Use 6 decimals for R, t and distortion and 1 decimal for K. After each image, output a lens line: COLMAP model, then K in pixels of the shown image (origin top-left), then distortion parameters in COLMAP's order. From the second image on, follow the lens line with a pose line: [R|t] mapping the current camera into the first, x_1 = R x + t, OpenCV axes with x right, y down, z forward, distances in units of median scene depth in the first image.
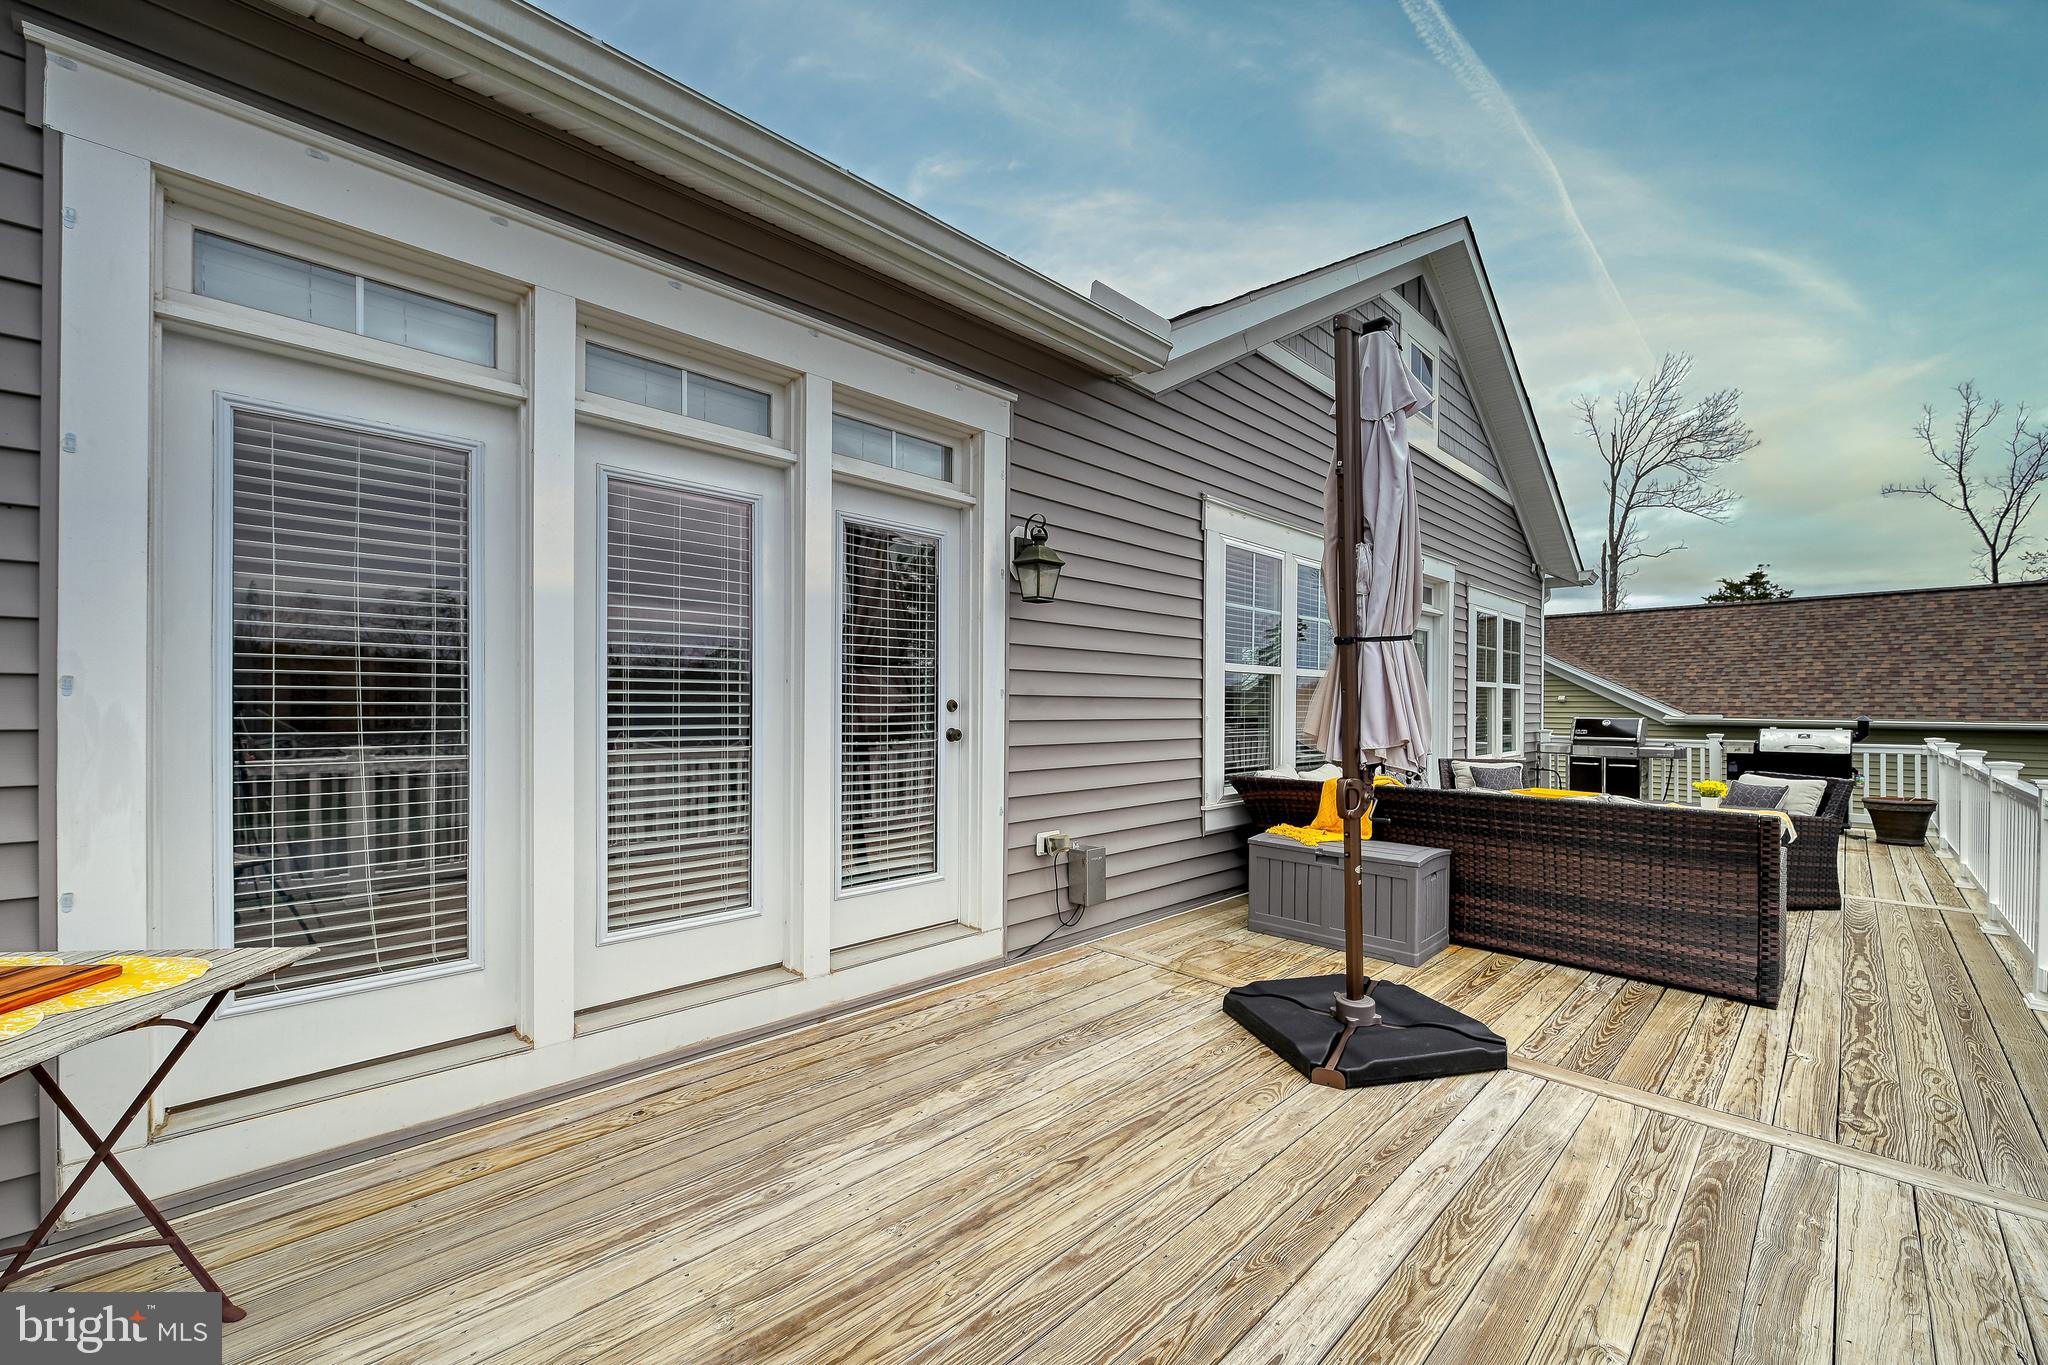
lens RADIAL K [[817.5, 0, 1028.3], [0, 817.5, 707.9], [0, 0, 1]] dist [-0.004697, 0.000869]
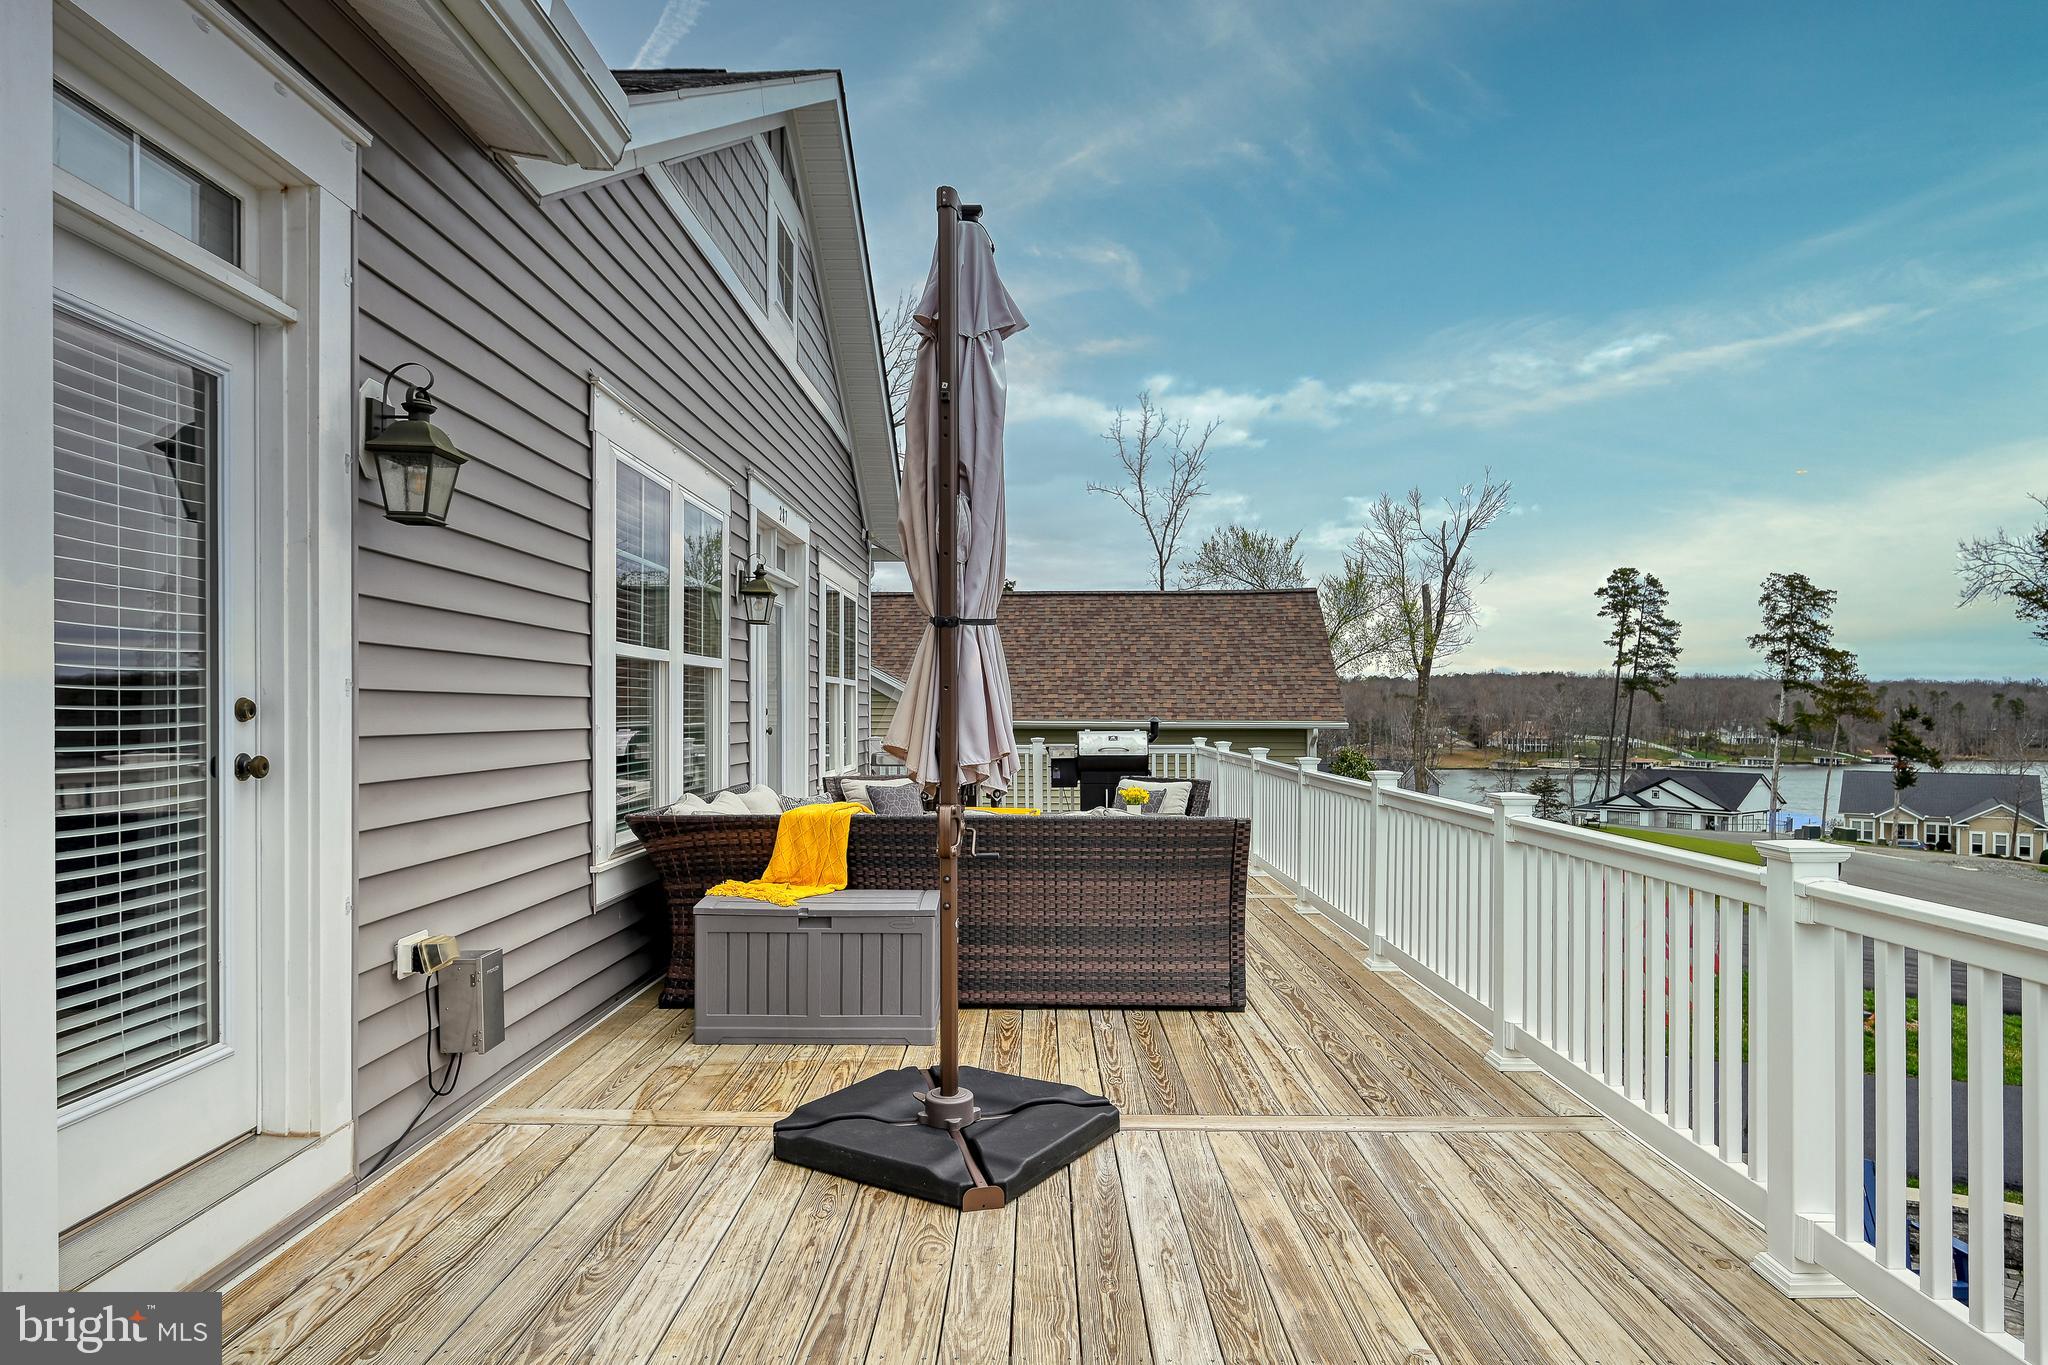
lens RADIAL K [[1210.6, 0, 1029.9], [0, 1210.6, 723.1], [0, 0, 1]] dist [0.001423, -0.007700]
pose [[0.706309, -0.010980, 0.707819, -0.269590], [0.003499, 0.999922, 0.012020, -0.001722], [-0.707895, -0.006014, 0.706292, 0.119684]]
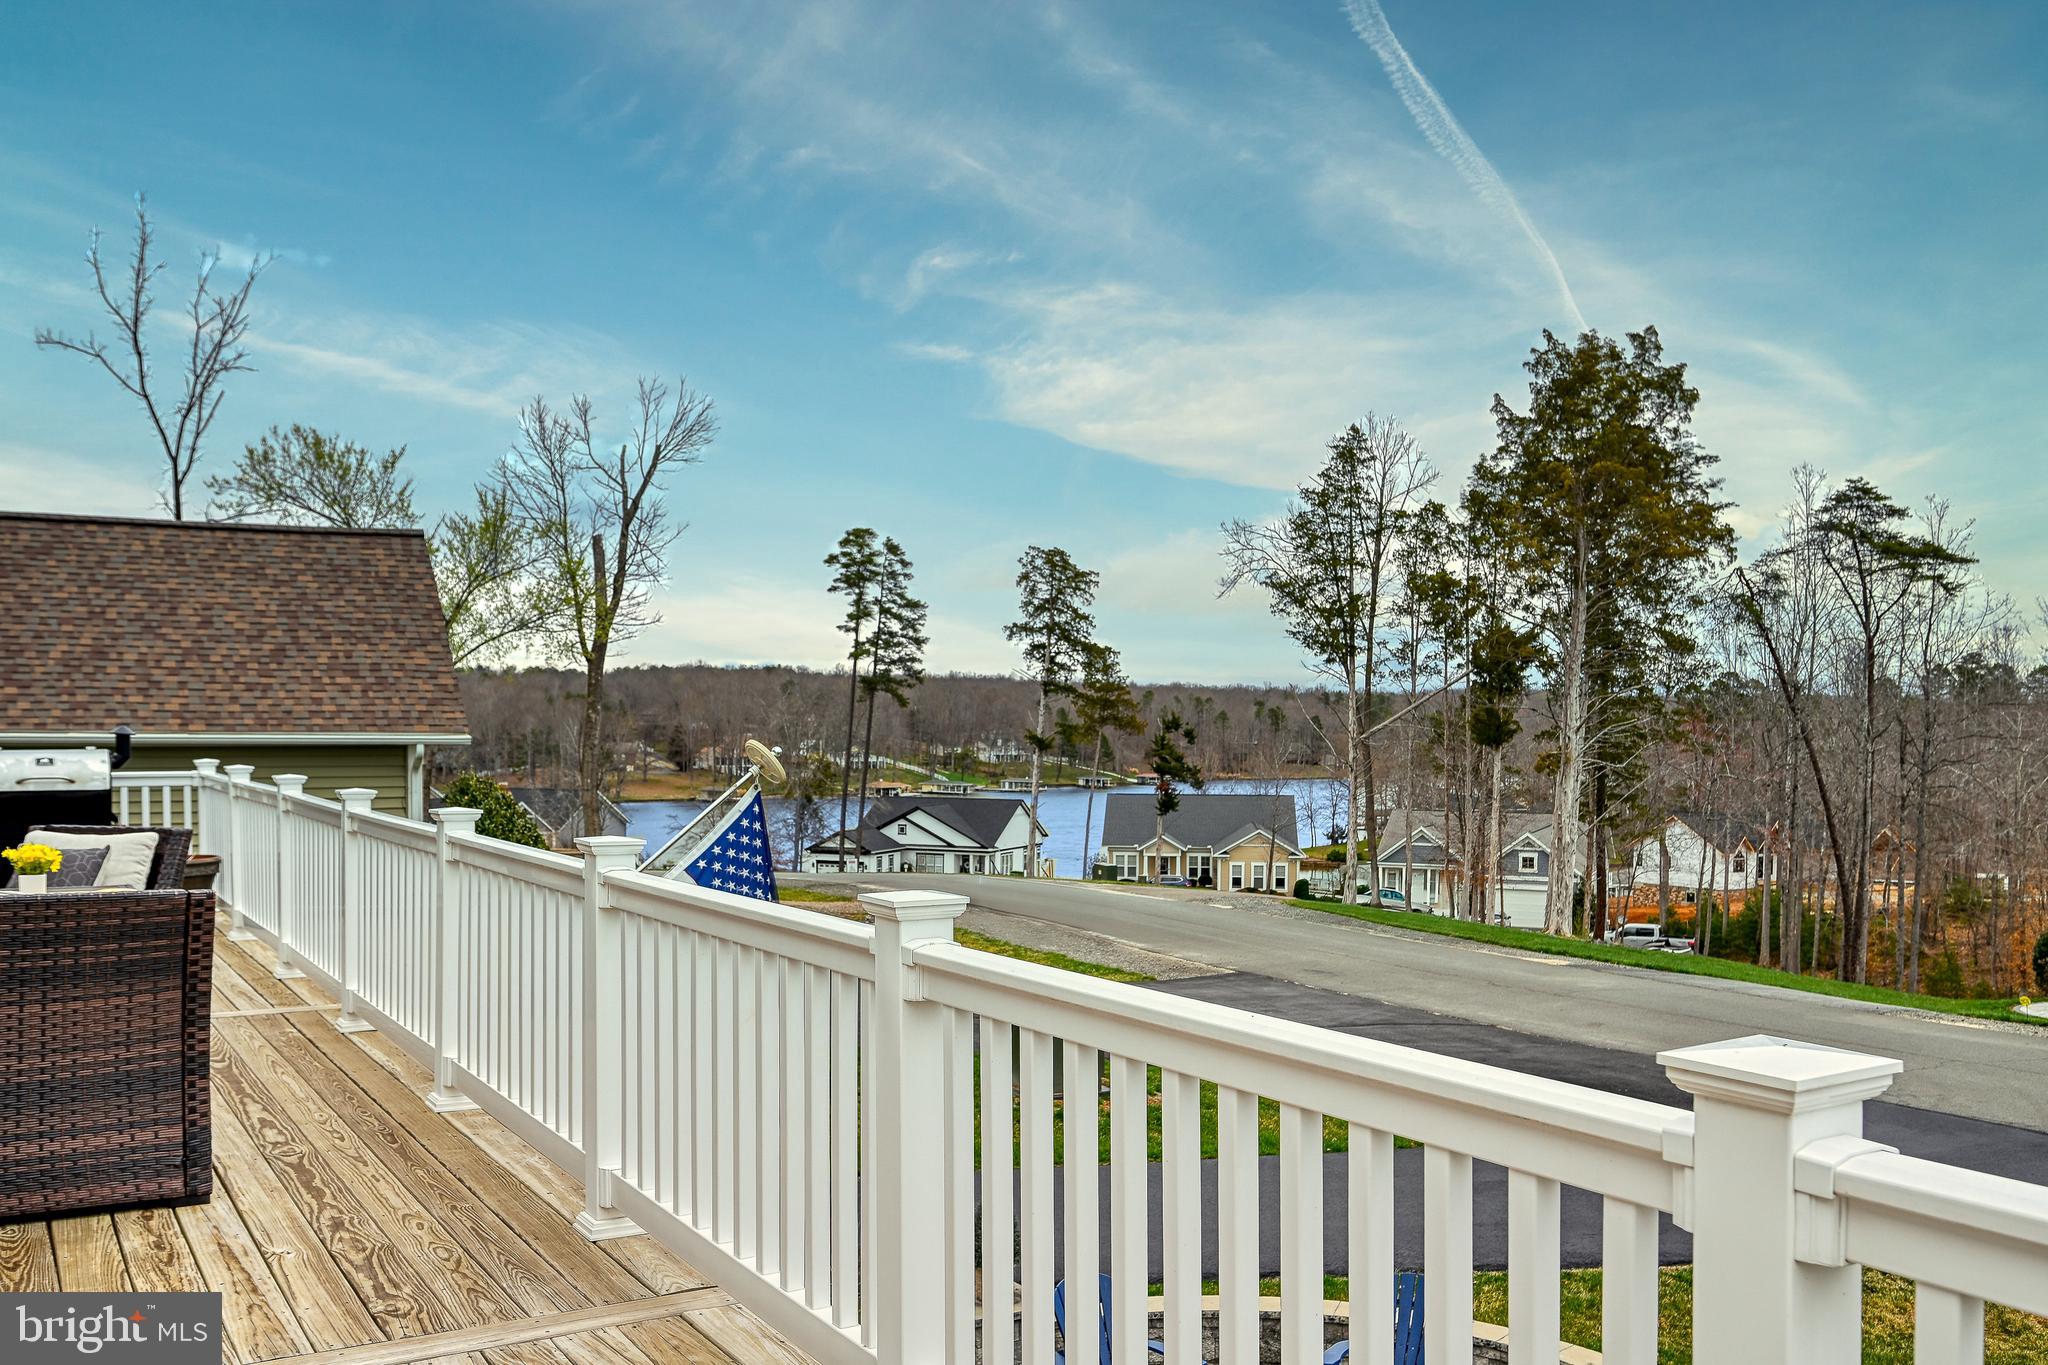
lens RADIAL K [[1780.2, 0, 1012.2], [0, 1780.2, 775.1], [0, 0, 1]] dist [0.025059, -0.039107]
pose [[0.244811, -0.032706, 0.969019, -0.203809], [-0.002473, 0.999407, 0.034356, -0.001662], [-0.969568, -0.010807, 0.244585, 0.068443]]
